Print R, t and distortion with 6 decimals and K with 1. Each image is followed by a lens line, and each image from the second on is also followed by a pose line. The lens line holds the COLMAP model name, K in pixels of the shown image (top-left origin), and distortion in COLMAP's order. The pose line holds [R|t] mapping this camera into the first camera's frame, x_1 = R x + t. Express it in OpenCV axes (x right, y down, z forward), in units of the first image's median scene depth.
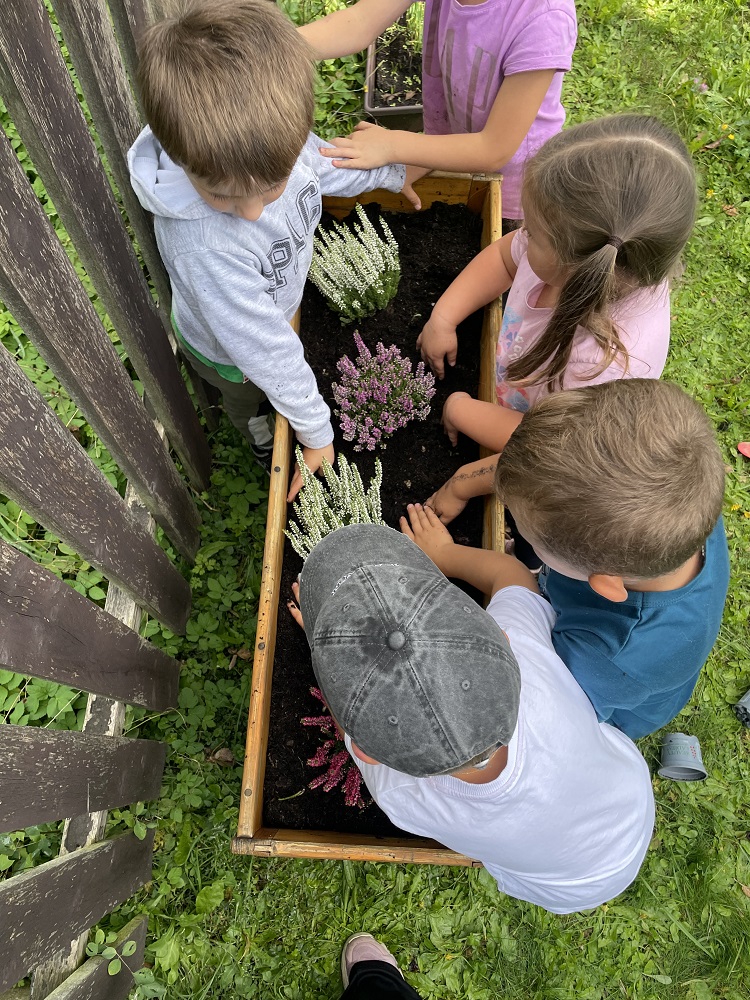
lens RADIAL K [[760.3, 0, 375.0], [0, 760.3, 500.0], [0, 0, 1]] dist [0.000131, -0.002492]
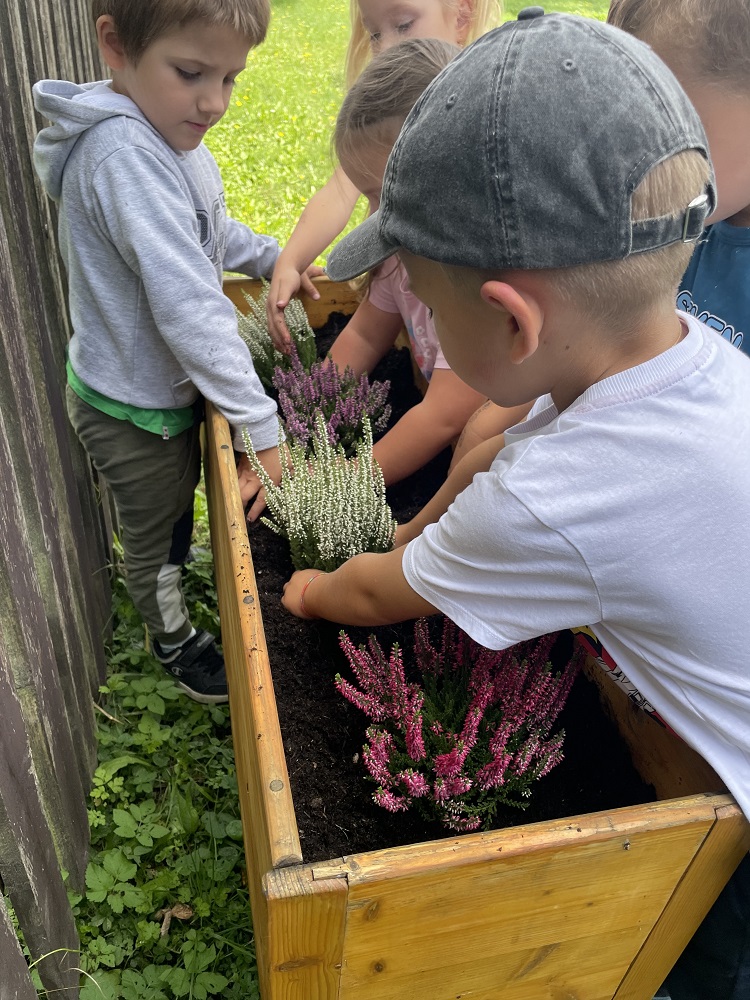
lens RADIAL K [[760.3, 0, 375.0], [0, 760.3, 500.0], [0, 0, 1]] dist [0.000131, -0.002492]
pose [[0.960471, -0.146730, 0.236573, -0.118944], [0.256989, 0.794039, -0.550871, 0.323402], [-0.107019, 0.589892, 0.800359, 0.279514]]
